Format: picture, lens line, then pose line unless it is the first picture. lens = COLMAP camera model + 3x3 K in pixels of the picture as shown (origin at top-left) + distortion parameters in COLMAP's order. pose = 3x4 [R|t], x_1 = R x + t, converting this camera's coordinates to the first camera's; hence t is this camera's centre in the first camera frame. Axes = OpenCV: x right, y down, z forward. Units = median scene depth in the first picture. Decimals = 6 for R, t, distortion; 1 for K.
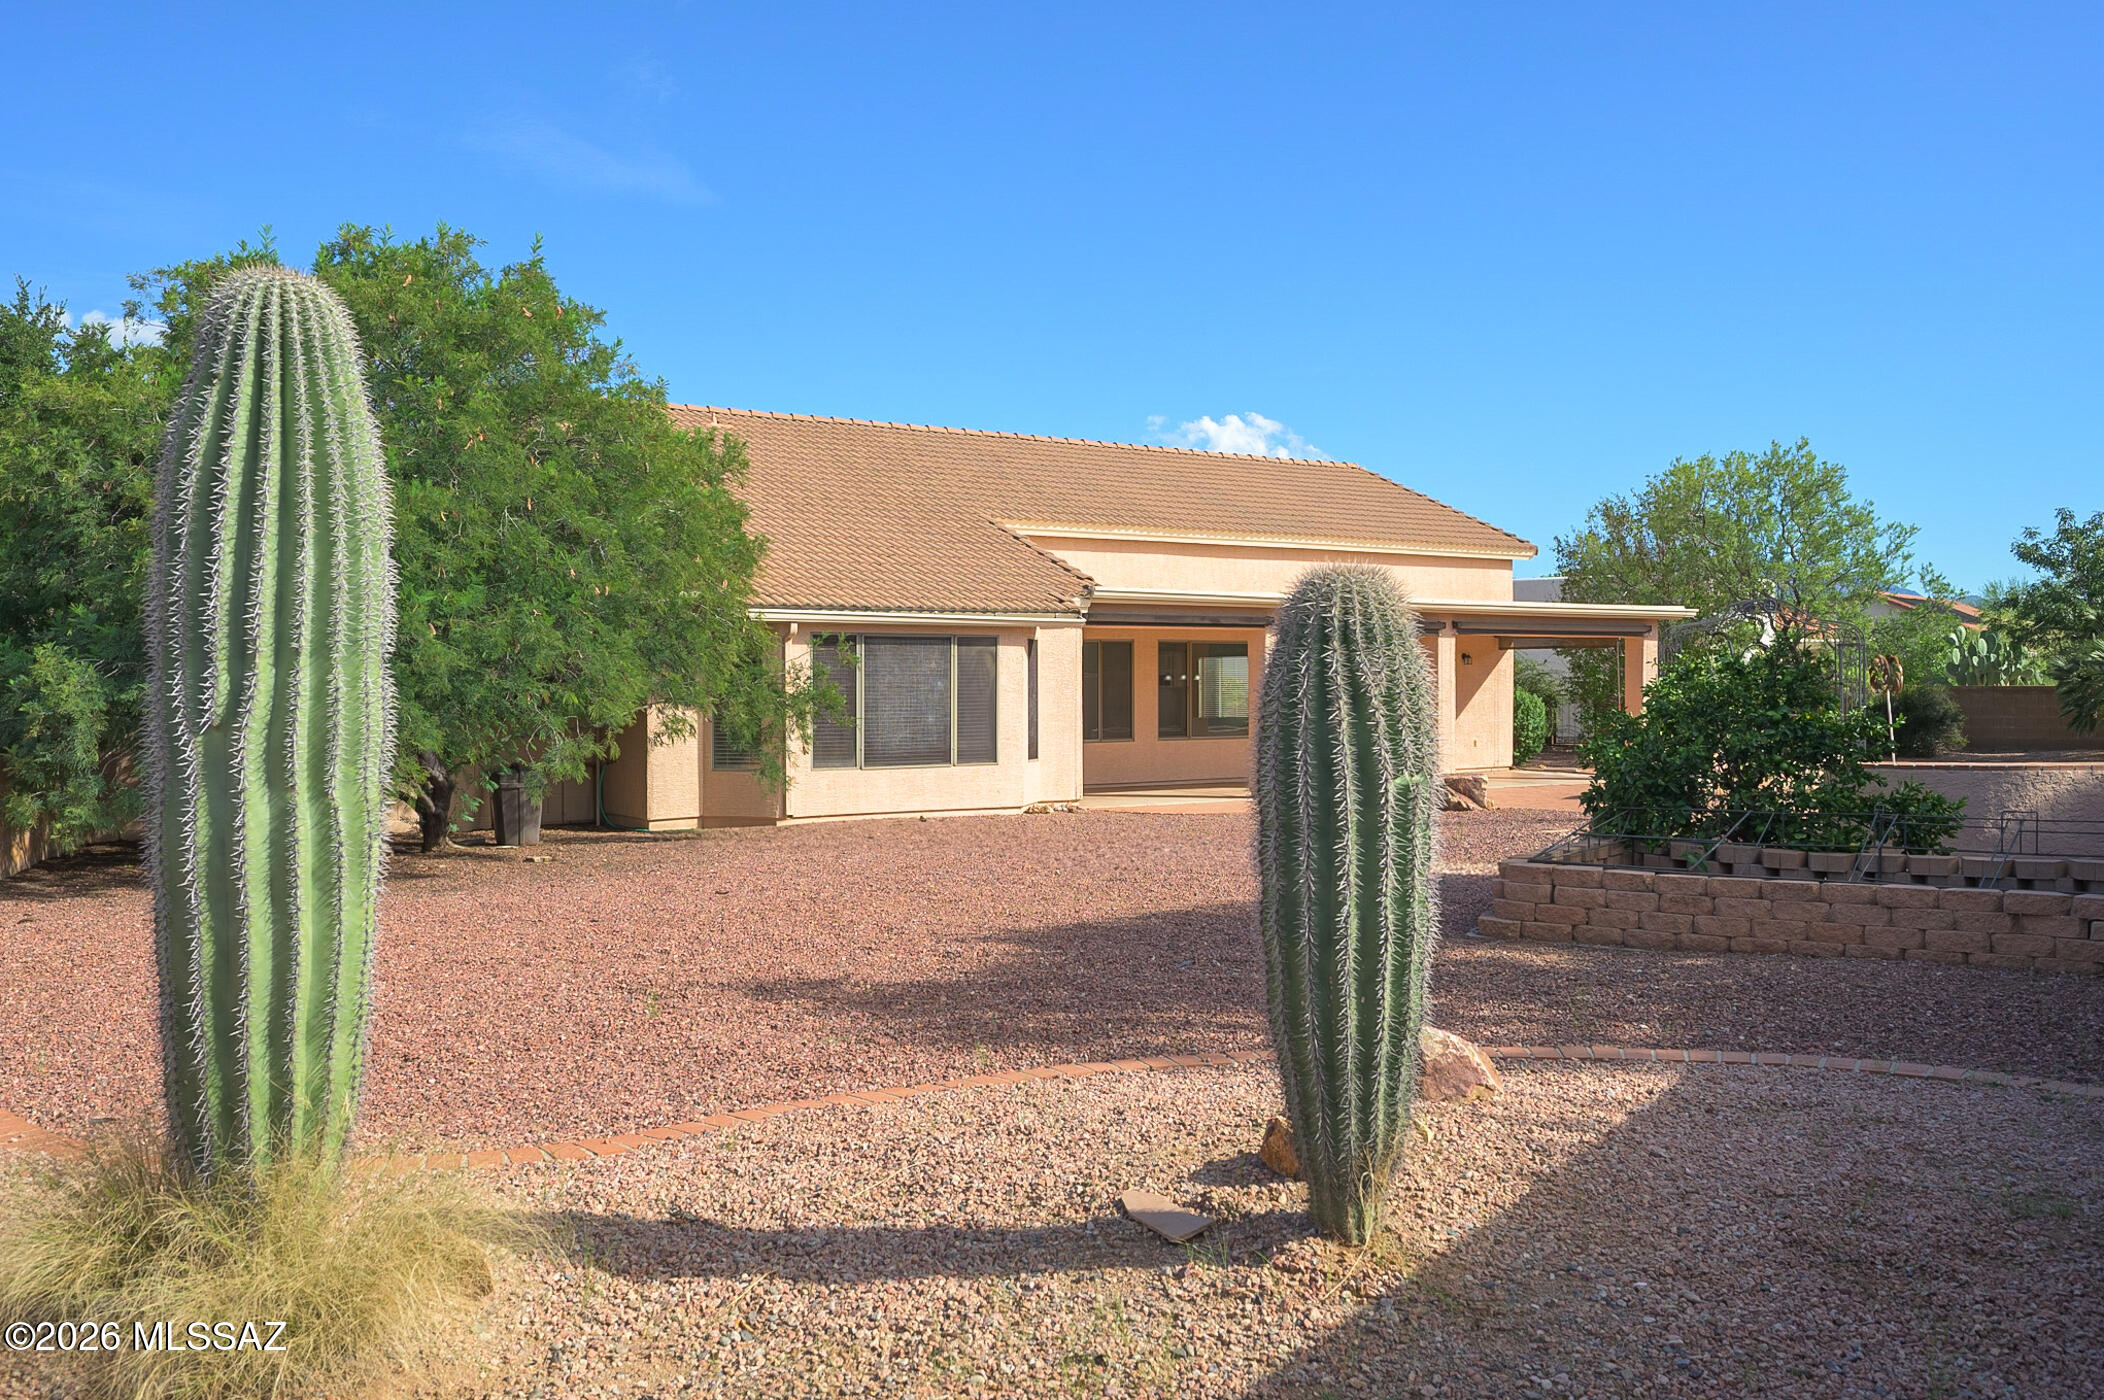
lens RADIAL K [[1692.1, 0, 1052.0], [0, 1692.1, 700.0], [0, 0, 1]] dist [-0.005573, -0.001532]
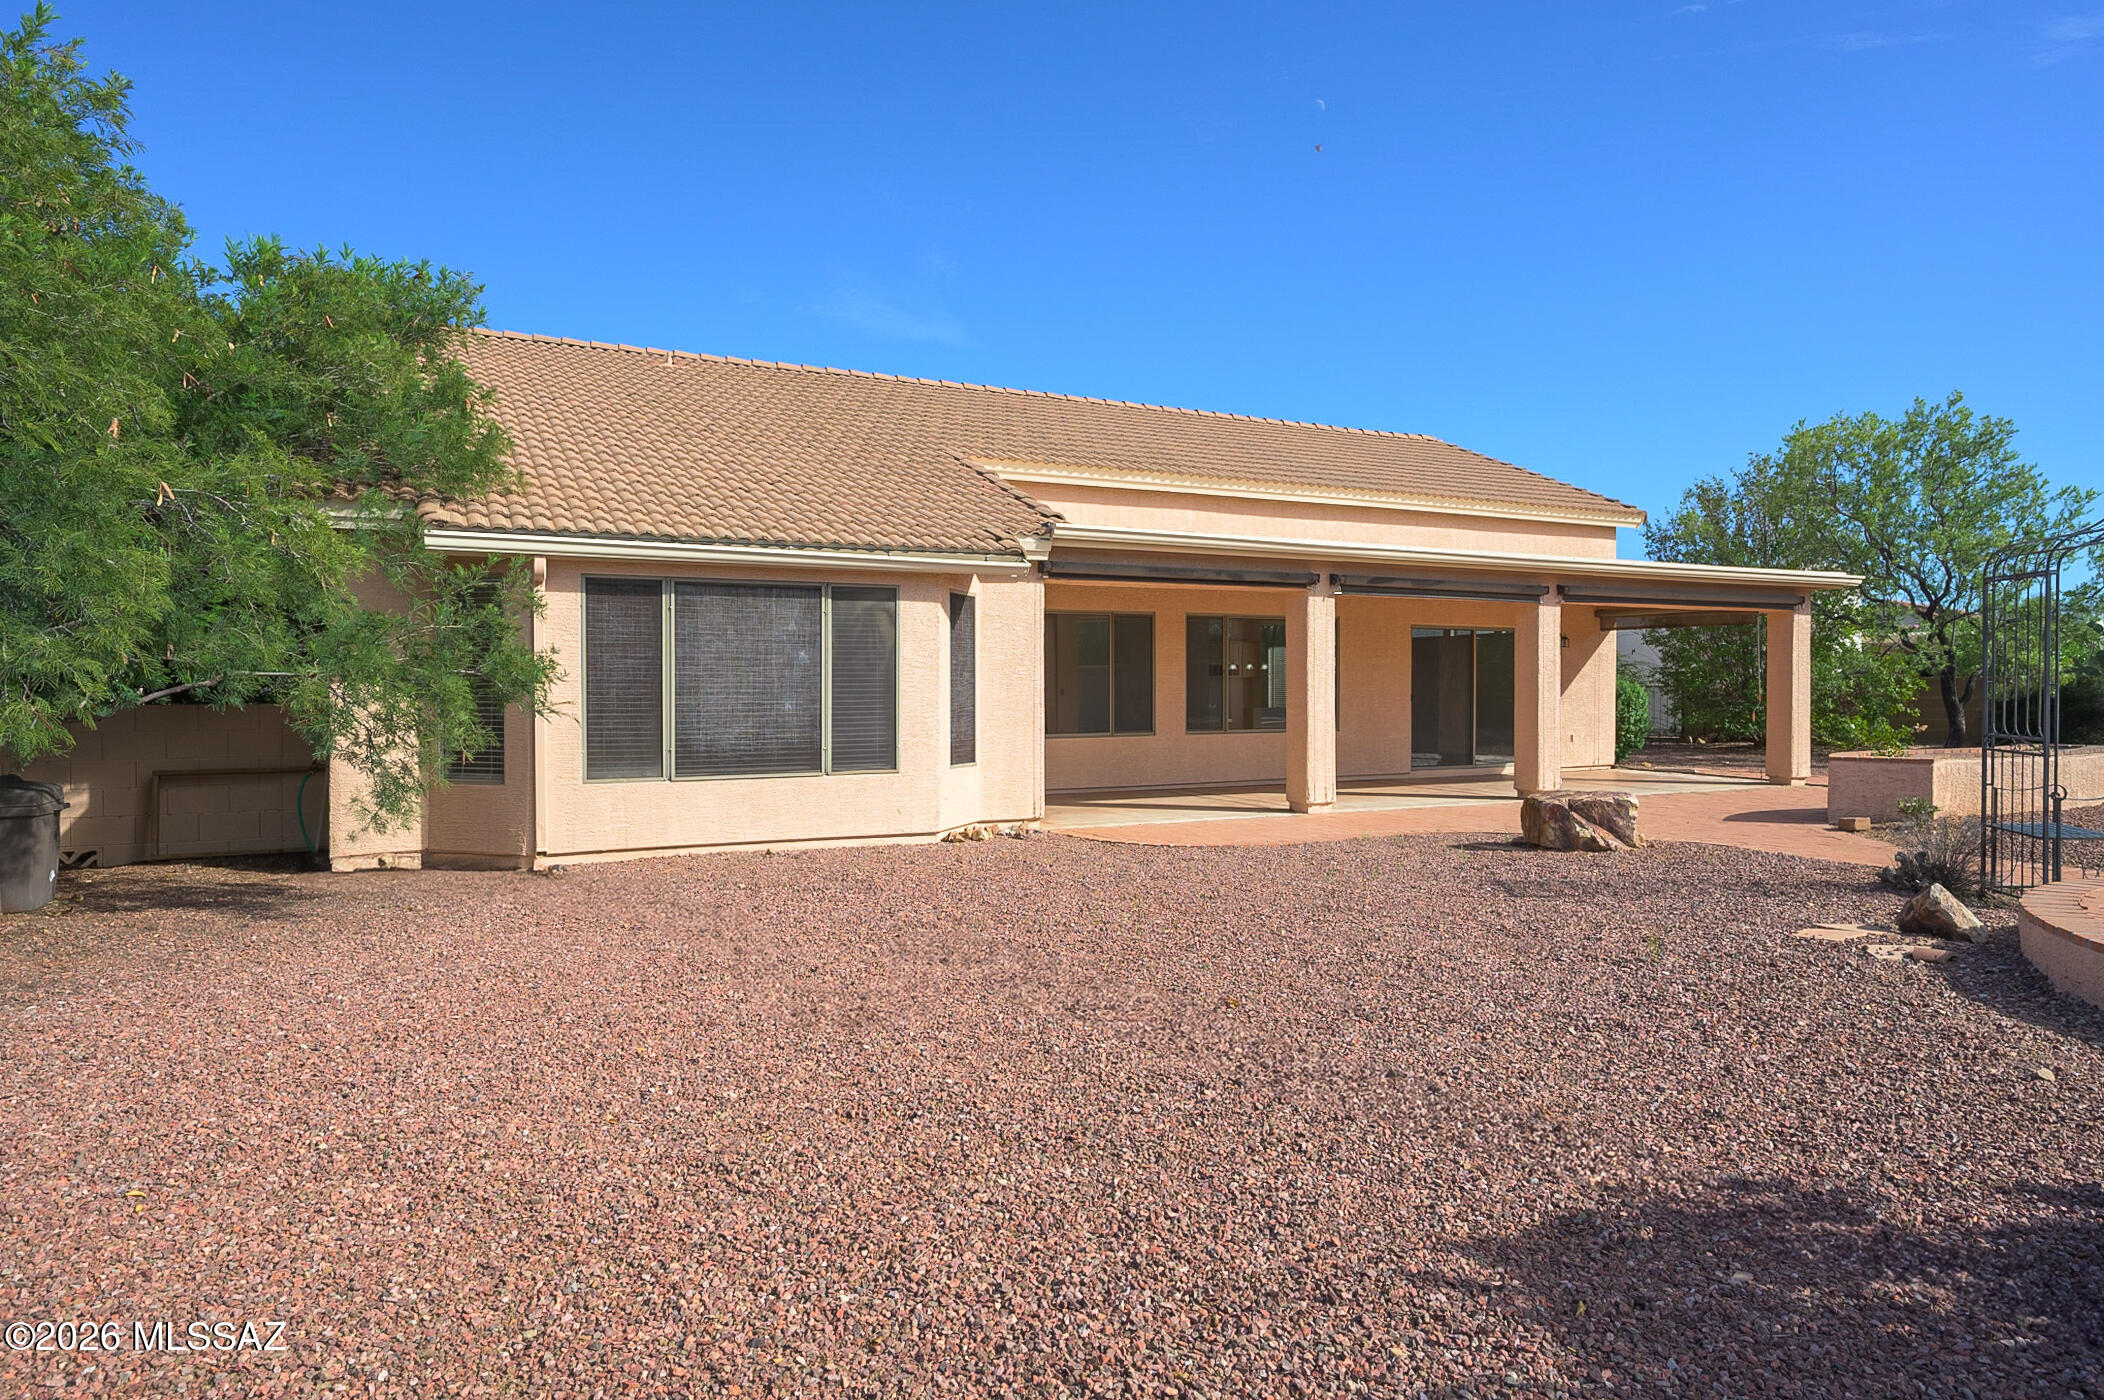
lens RADIAL K [[1232.3, 0, 1052.0], [0, 1232.3, 700.0], [0, 0, 1]] dist [-0.003293, -0.001284]
pose [[0.992656, 0.003445, -0.120925, 0.088925], [-0.002971, 0.999987, 0.004097, 0.006189], [0.120938, -0.003708, 0.992653, 0.490628]]
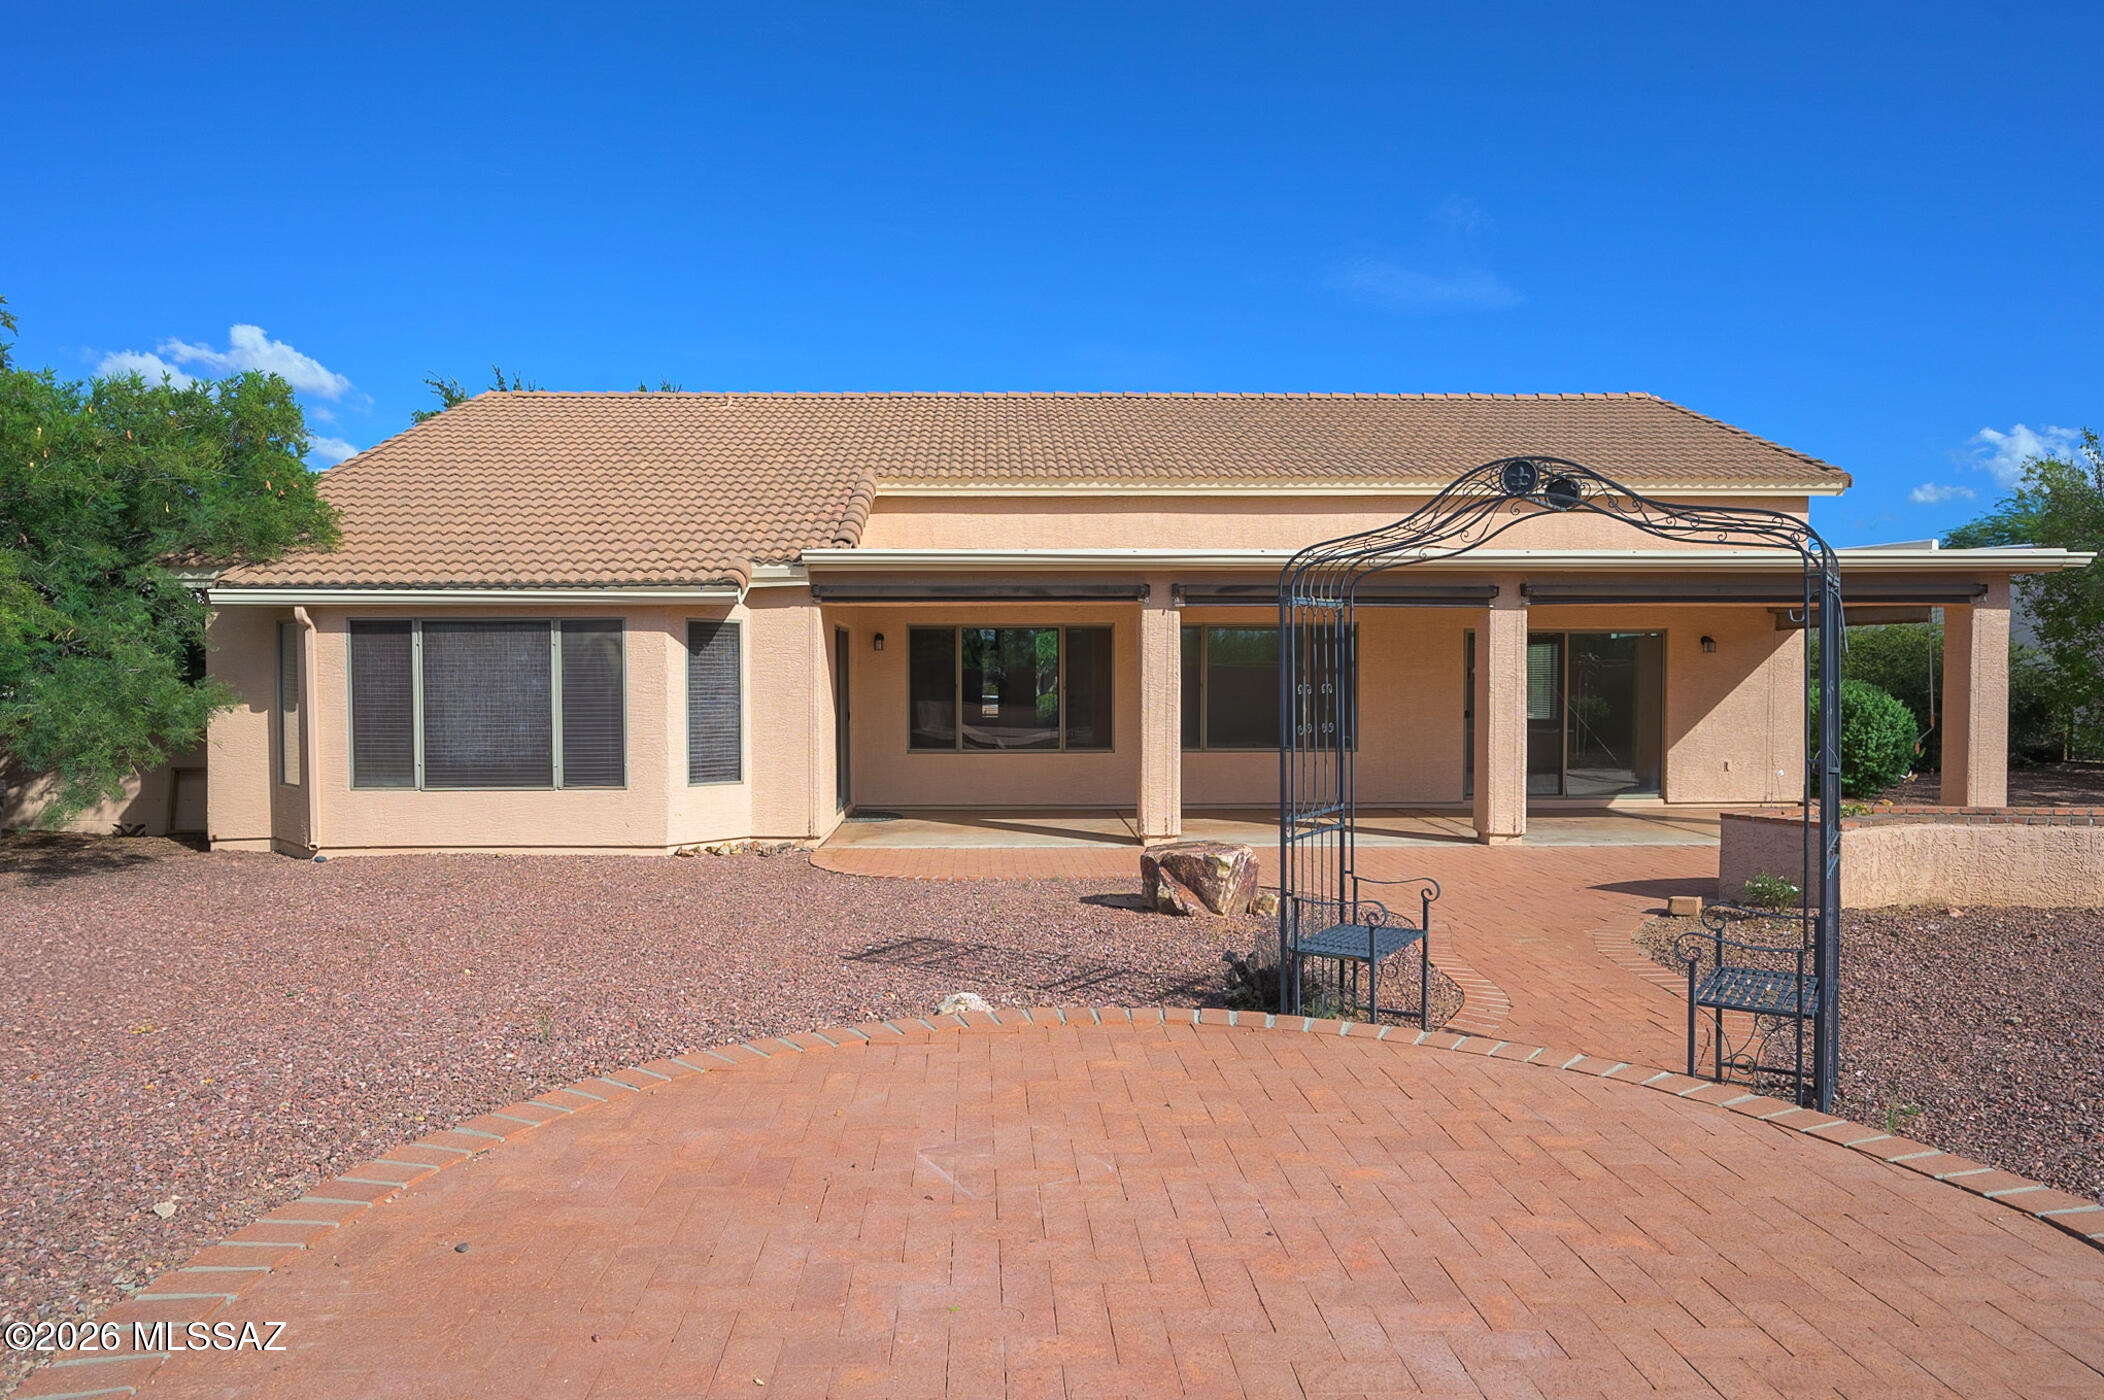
lens RADIAL K [[1232.3, 0, 1052.0], [0, 1232.3, 700.0], [0, 0, 1]] dist [-0.003293, -0.001284]
pose [[0.848618, 0.012423, -0.528860, 0.406286], [-0.005111, 0.999870, 0.015285, -0.010523], [0.528982, -0.010268, 0.848571, 0.615394]]
